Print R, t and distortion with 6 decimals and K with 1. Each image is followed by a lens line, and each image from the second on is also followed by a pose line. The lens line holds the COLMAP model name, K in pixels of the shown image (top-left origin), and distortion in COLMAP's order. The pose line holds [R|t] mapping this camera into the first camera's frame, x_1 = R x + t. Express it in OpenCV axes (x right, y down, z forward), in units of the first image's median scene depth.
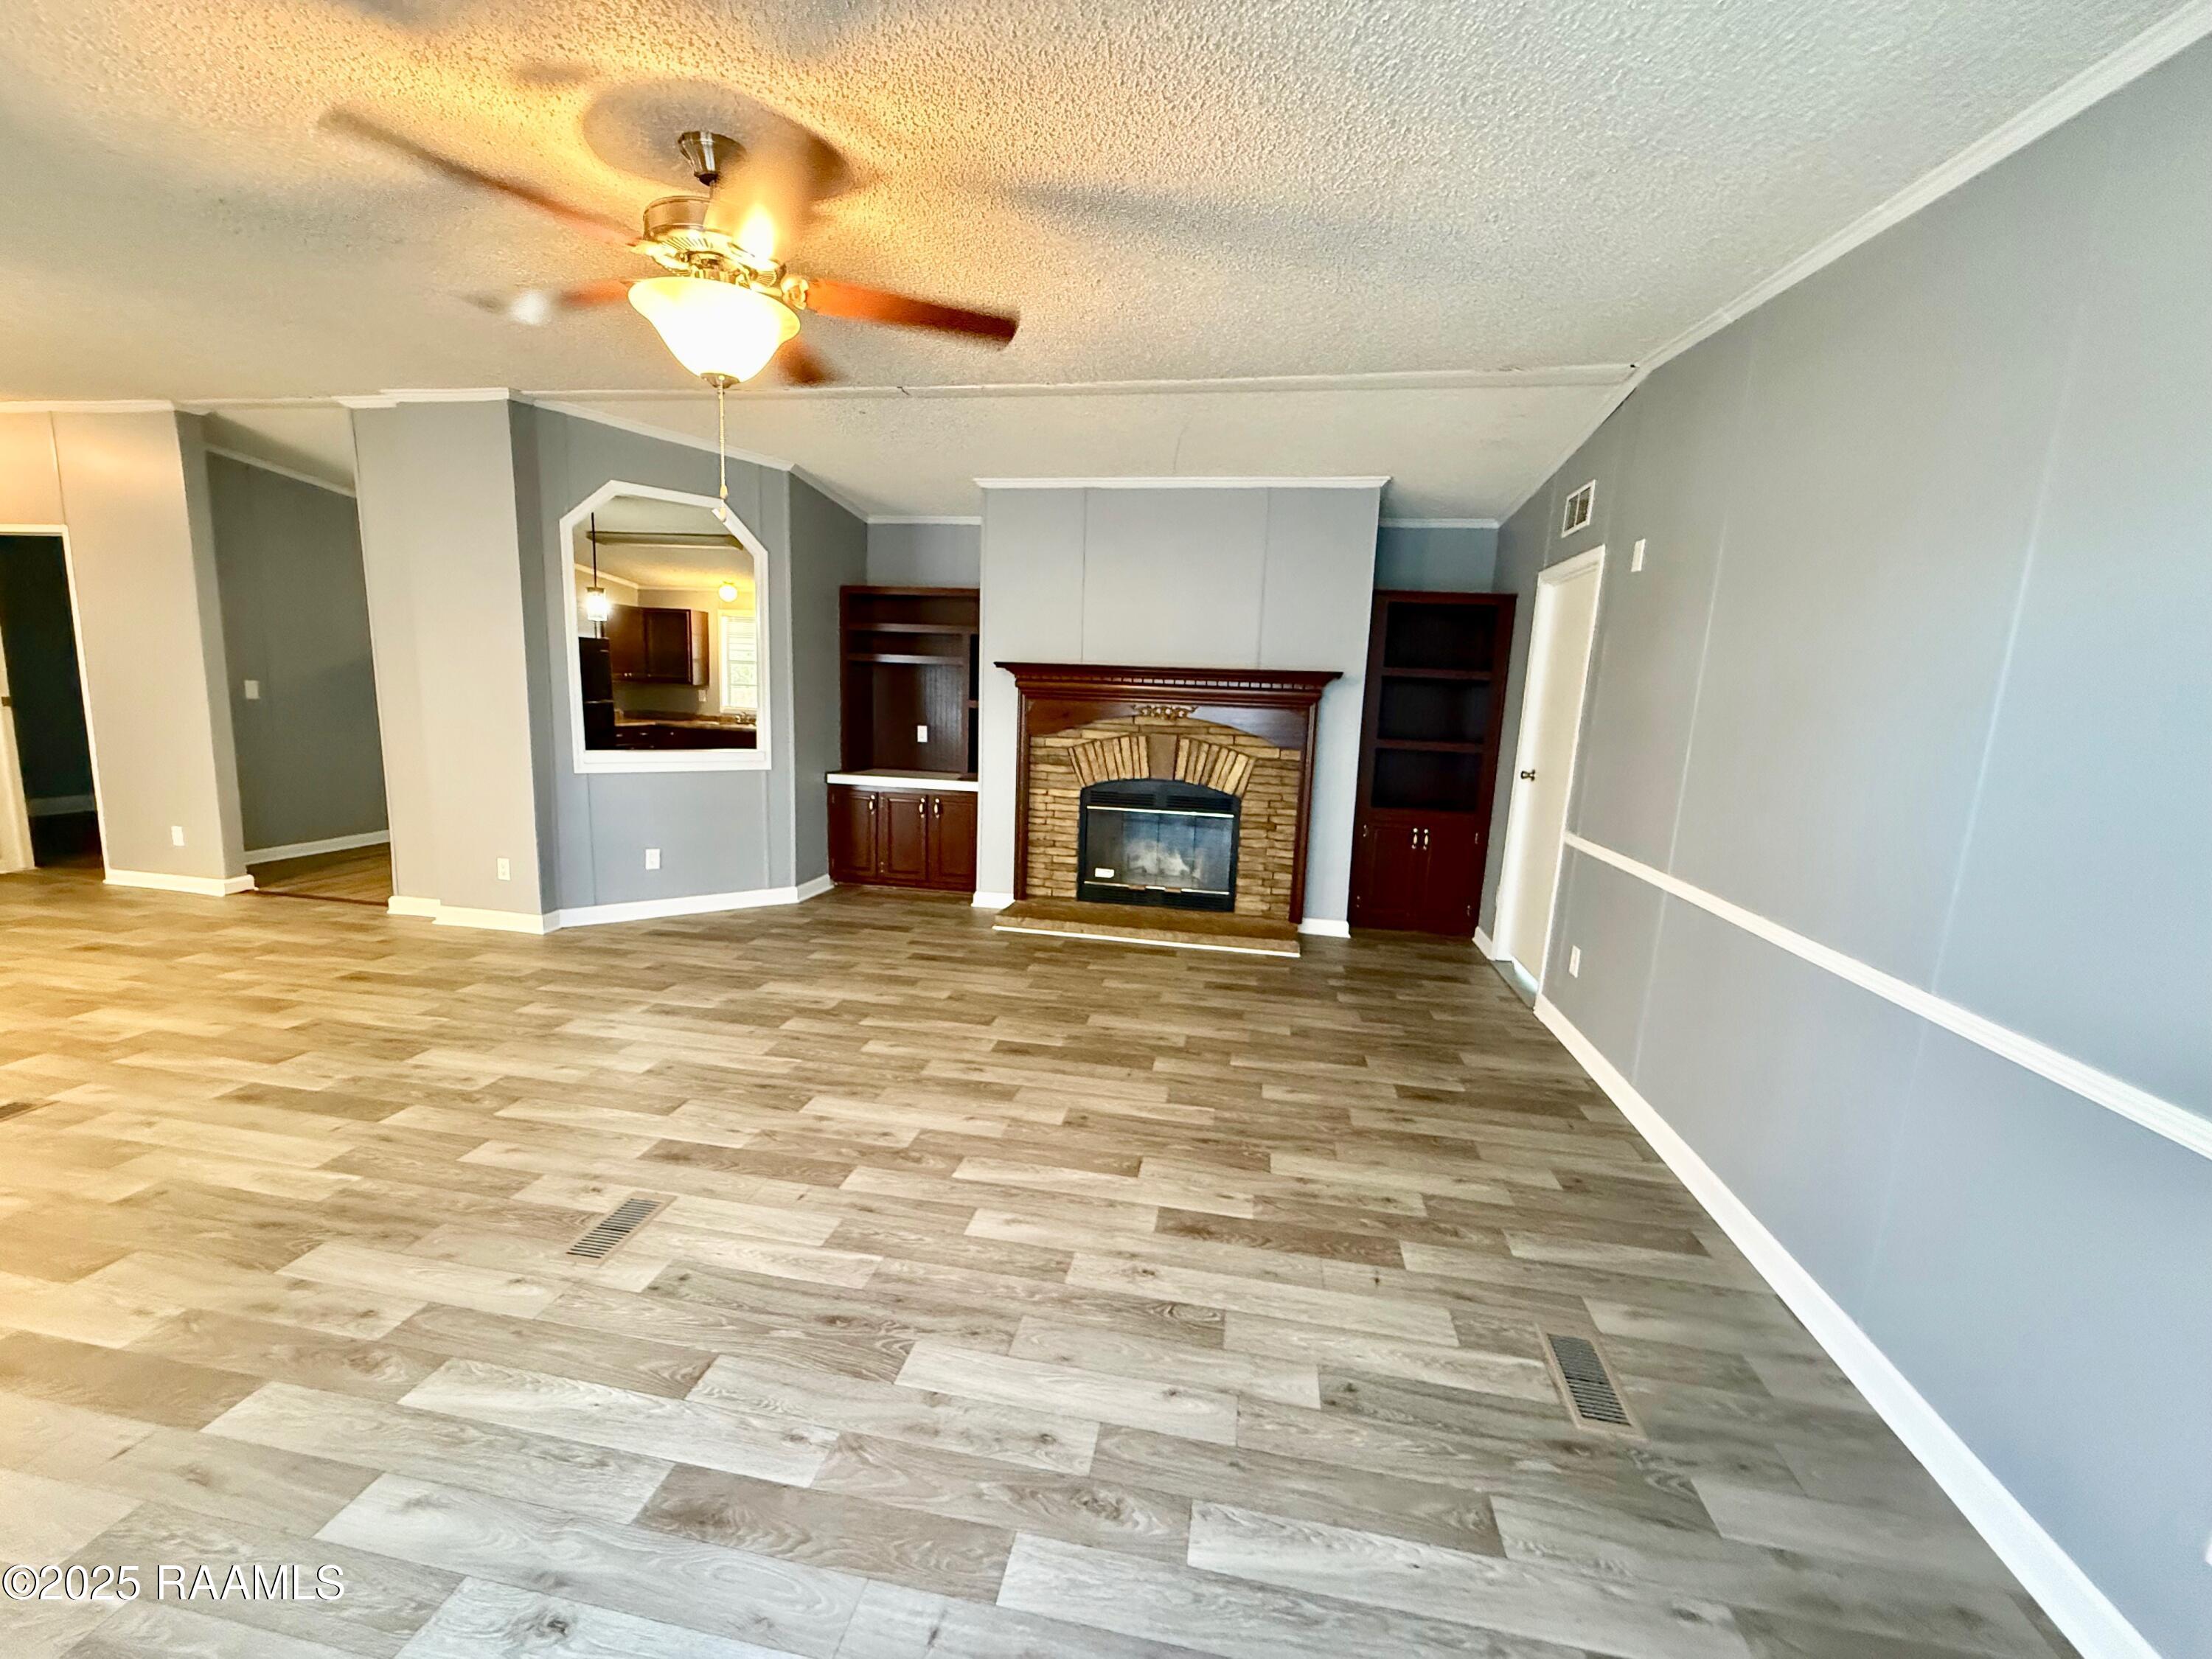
lens RADIAL K [[879.9, 0, 1106.0], [0, 879.9, 845.5], [0, 0, 1]] dist [0.000644, -0.000019]
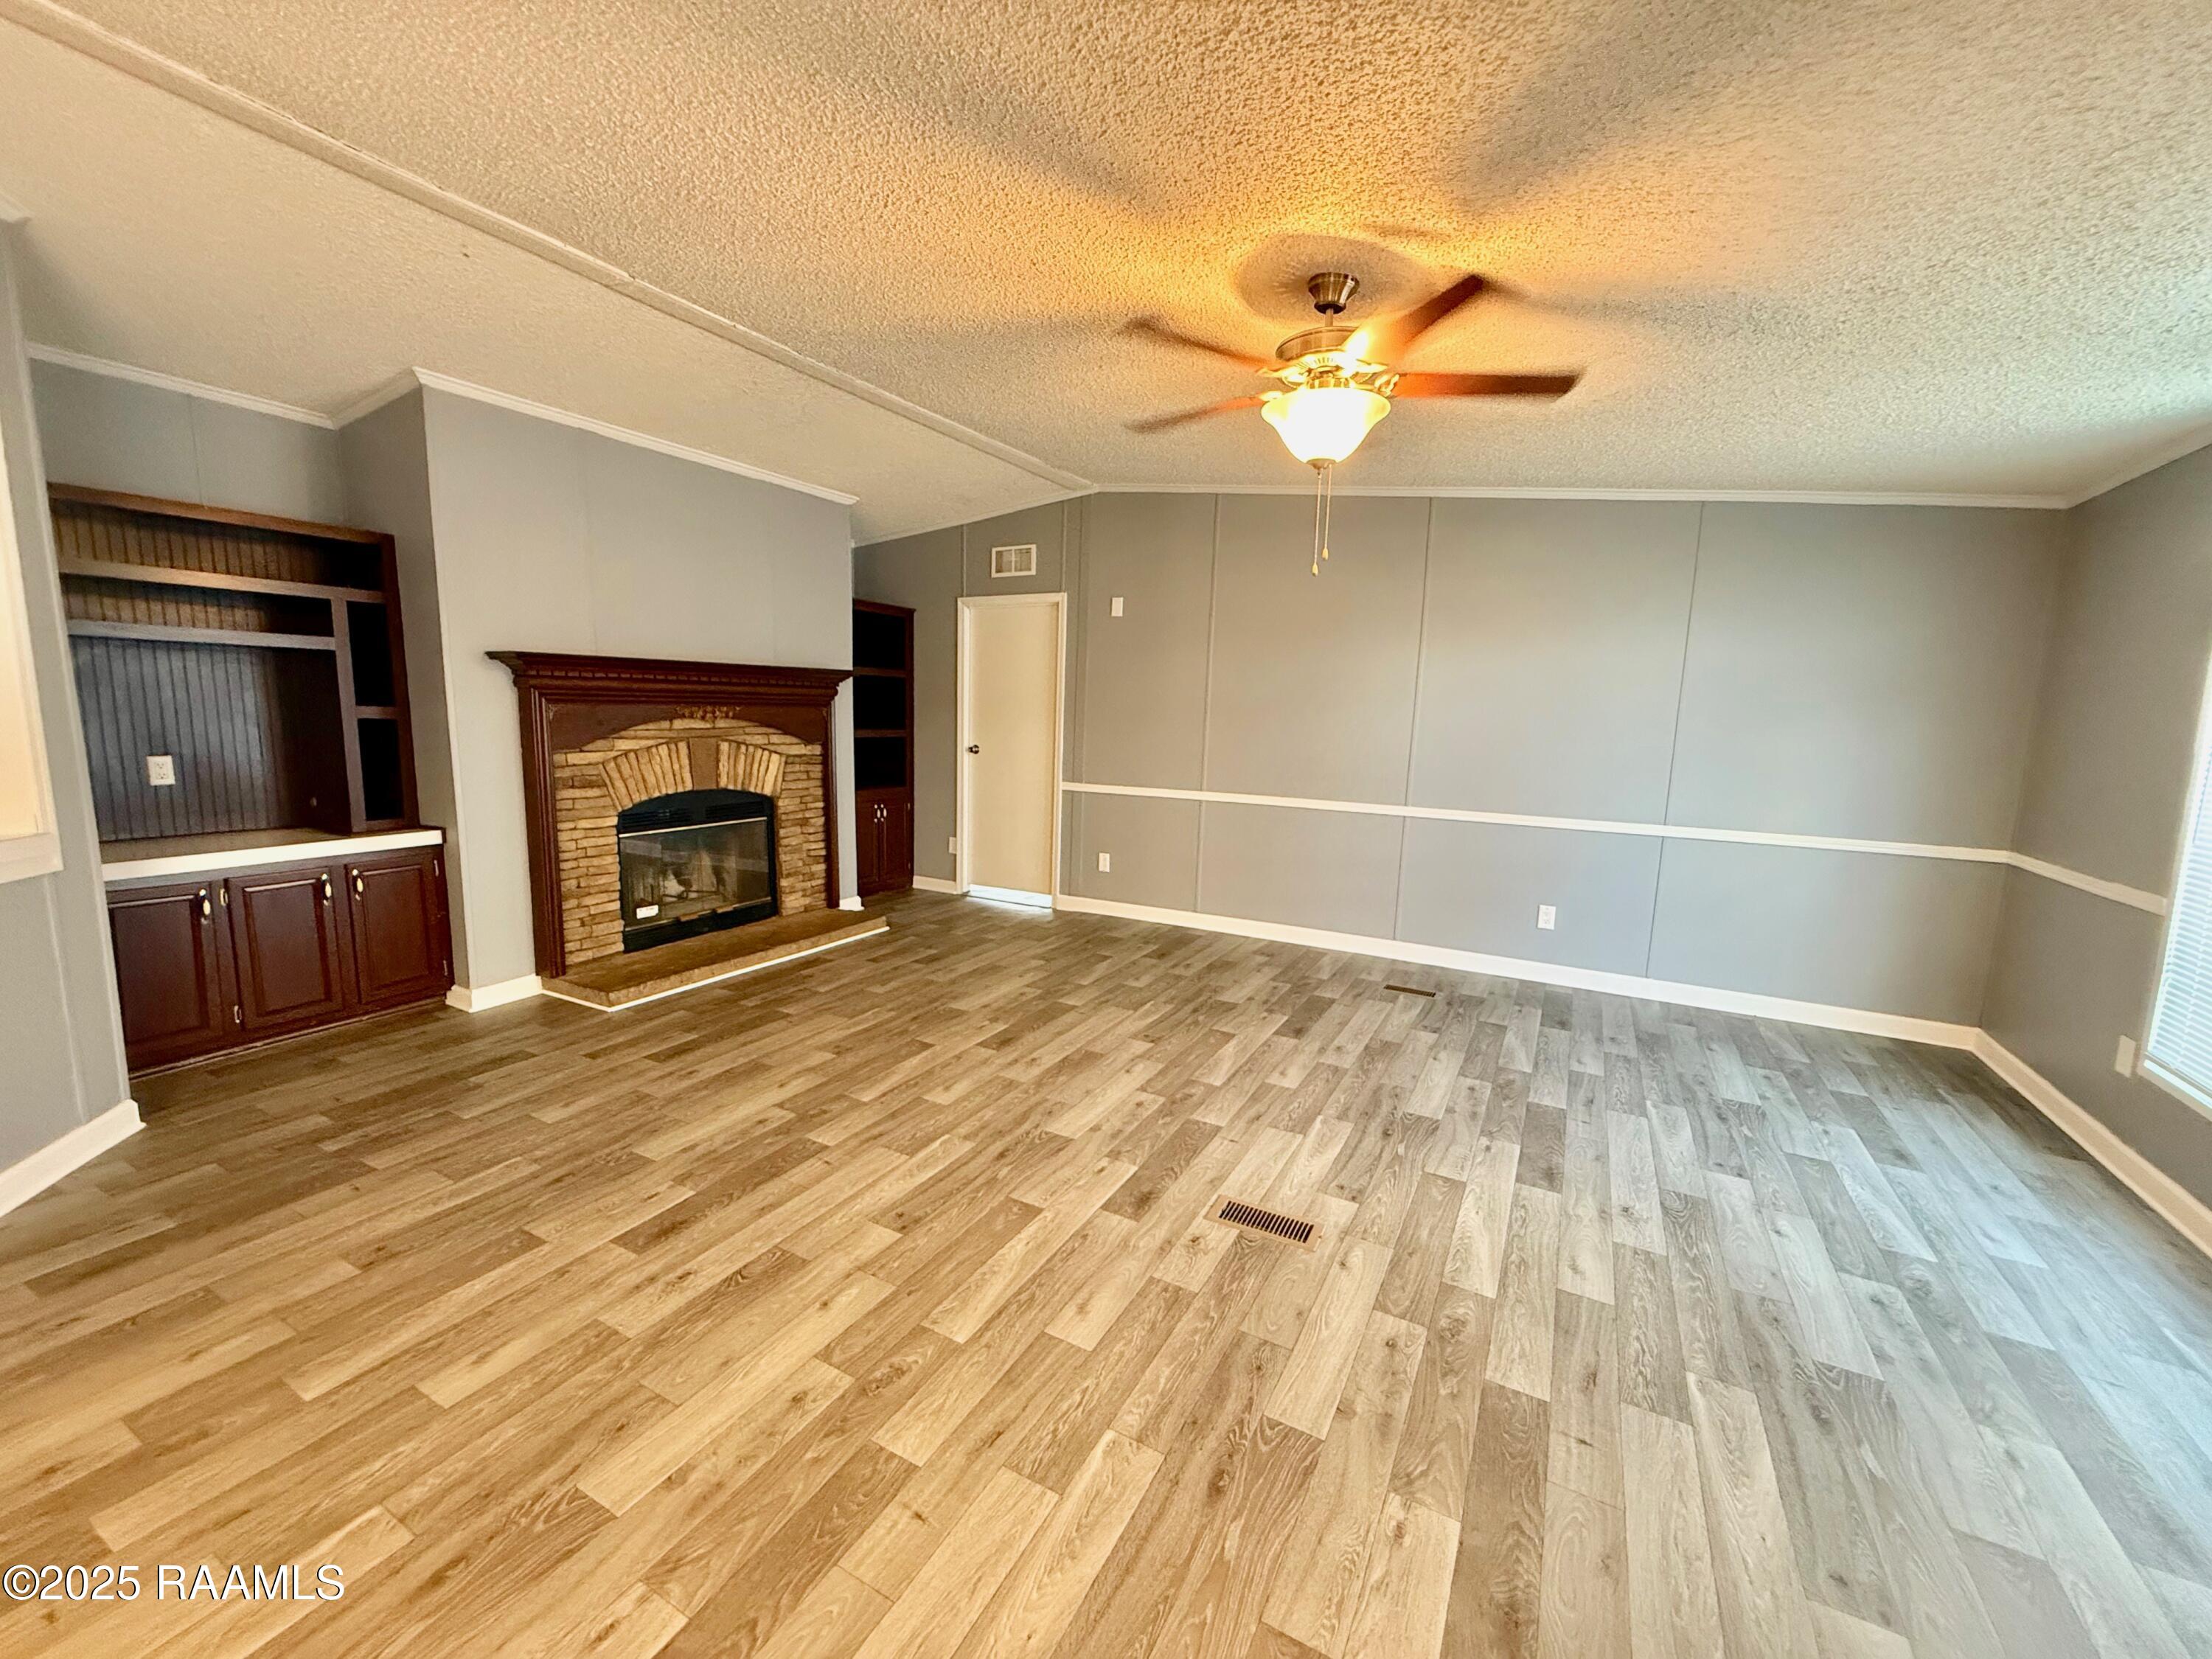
lens RADIAL K [[879.9, 0, 1111.2], [0, 879.9, 830.0], [0, 0, 1]] dist [0.000644, -0.000019]
pose [[0.314161, -0.163644, 0.935160, -0.856411], [0.155504, 0.980598, 0.119354, -0.102166], [-0.936548, 0.107924, 0.333513, 0.433314]]
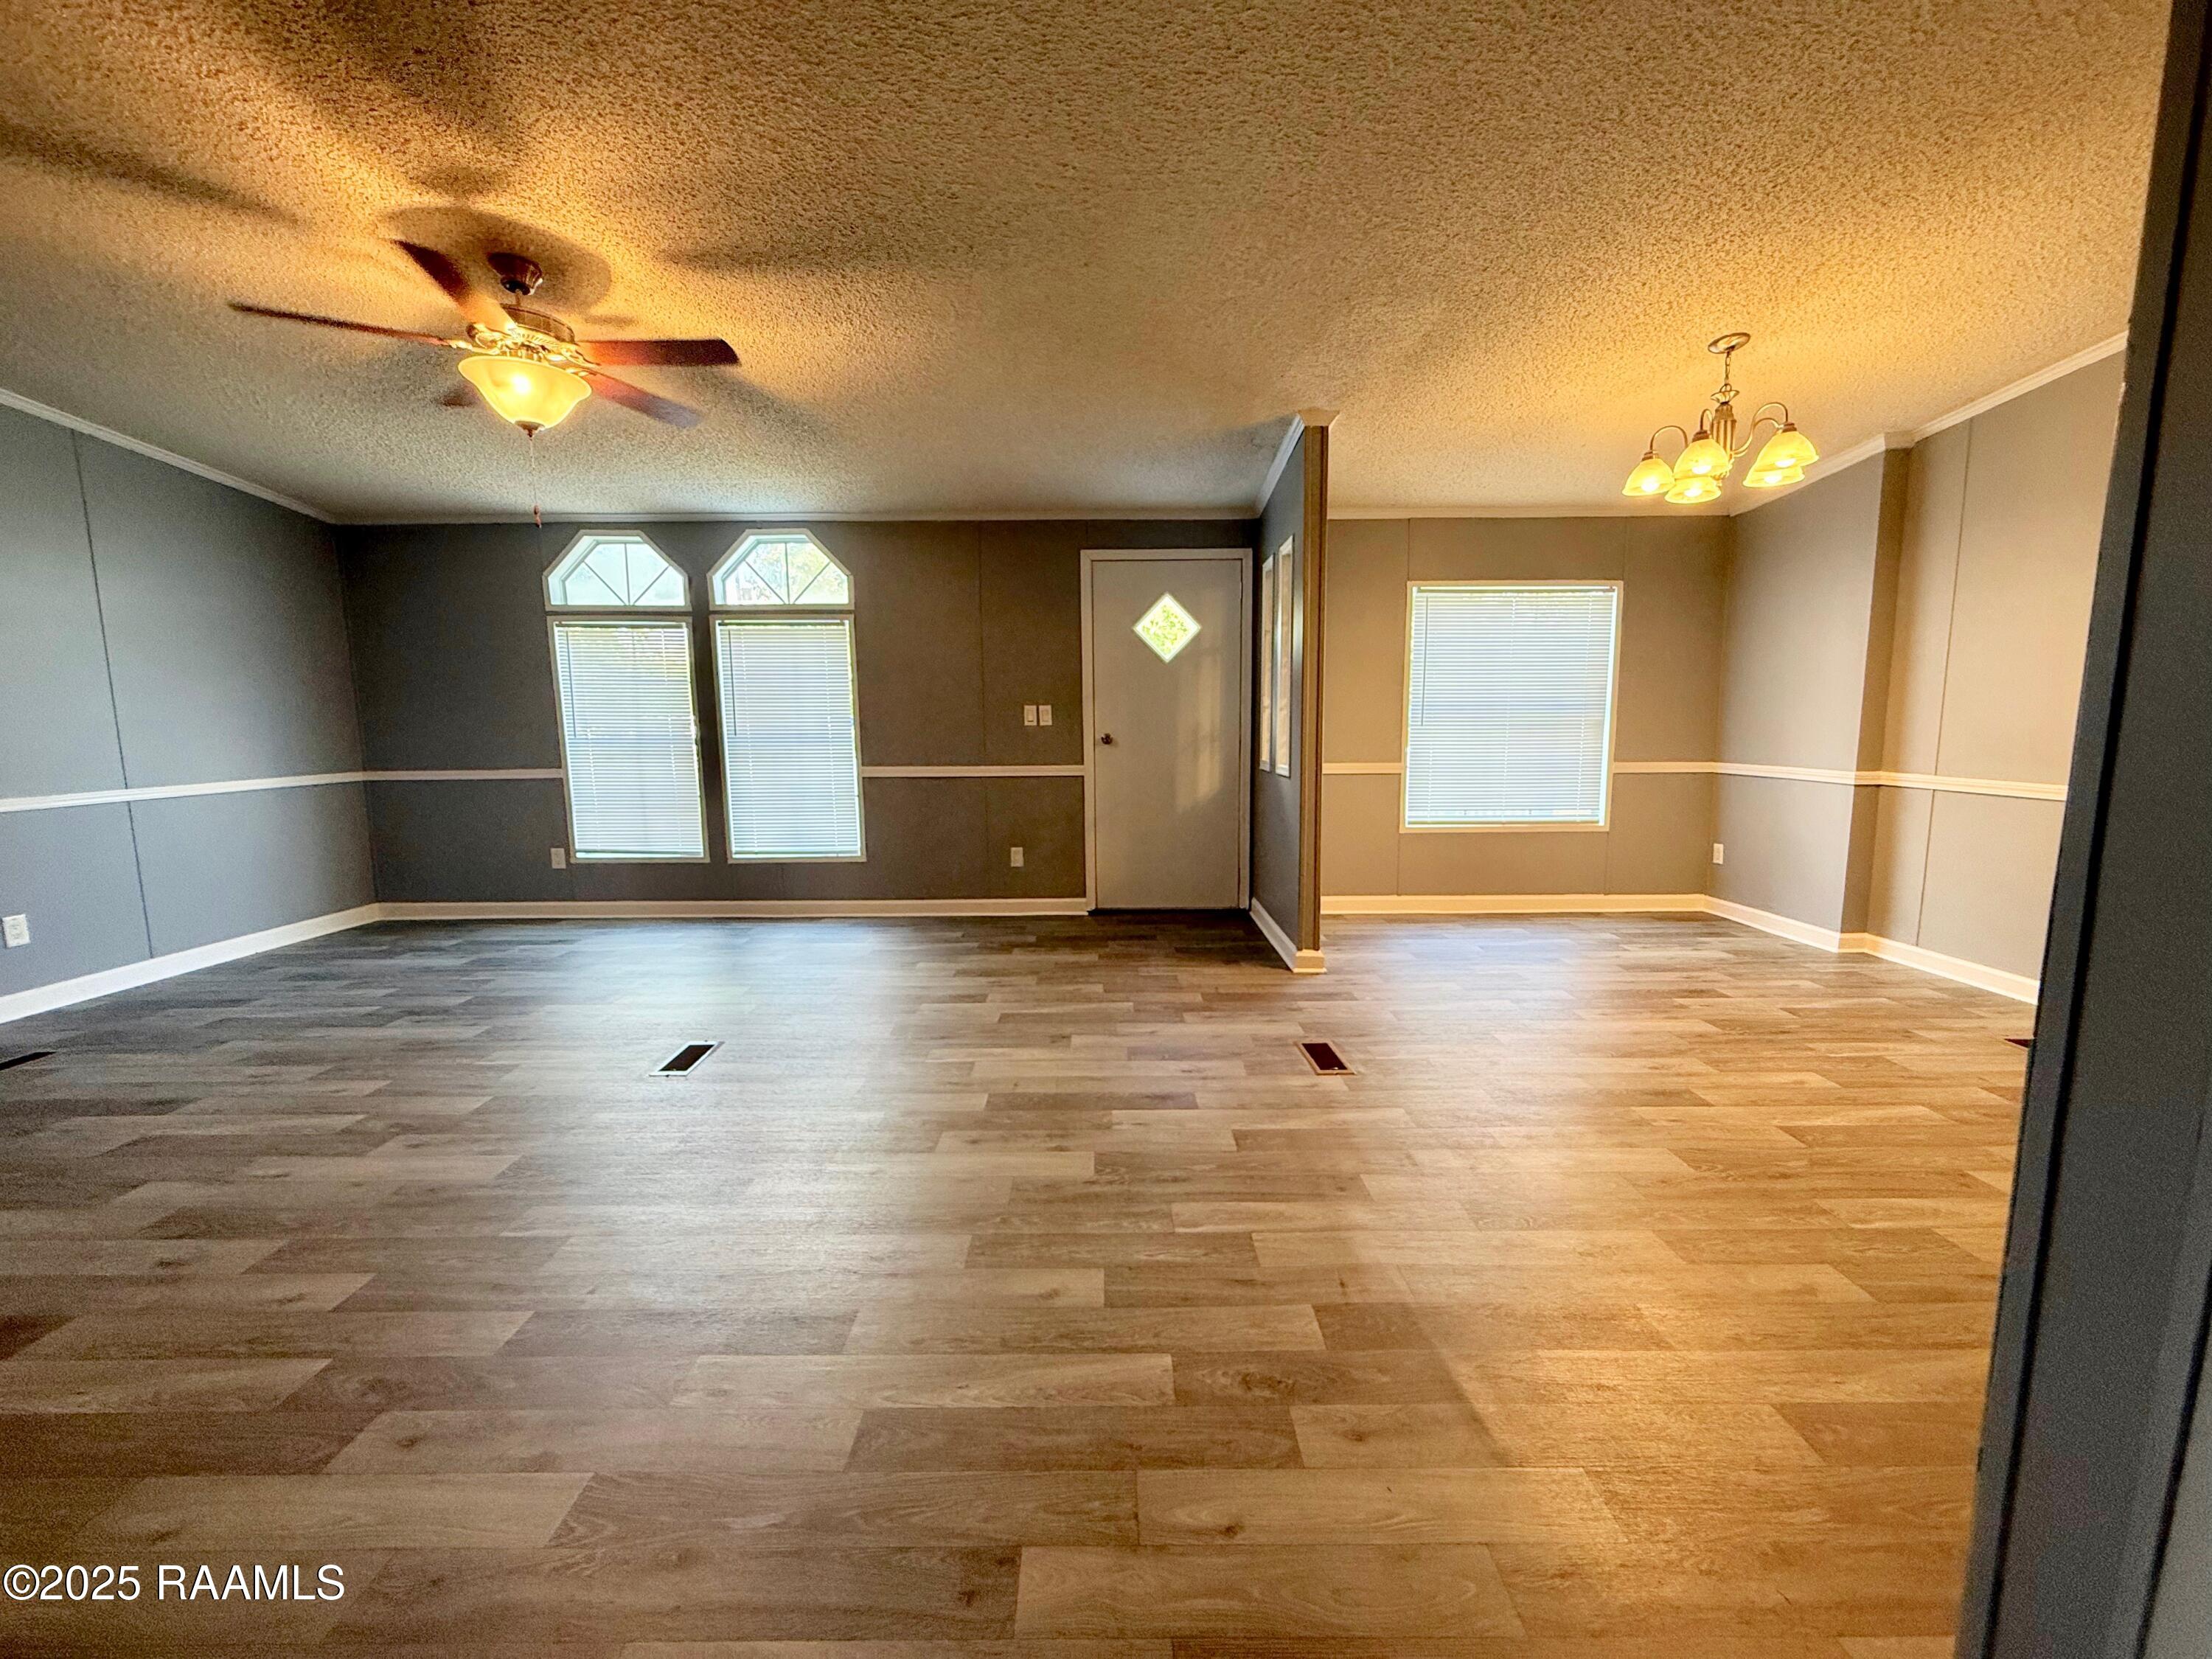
lens RADIAL K [[879.9, 0, 1101.3], [0, 879.9, 834.4], [0, 0, 1]] dist [0.000644, -0.000019]
pose [[-0.984301, -0.008638, -0.176285, -0.525730], [-0.061857, 0.952333, 0.298722, -0.183635], [0.165301, 0.304937, -0.937917, 1.266991]]
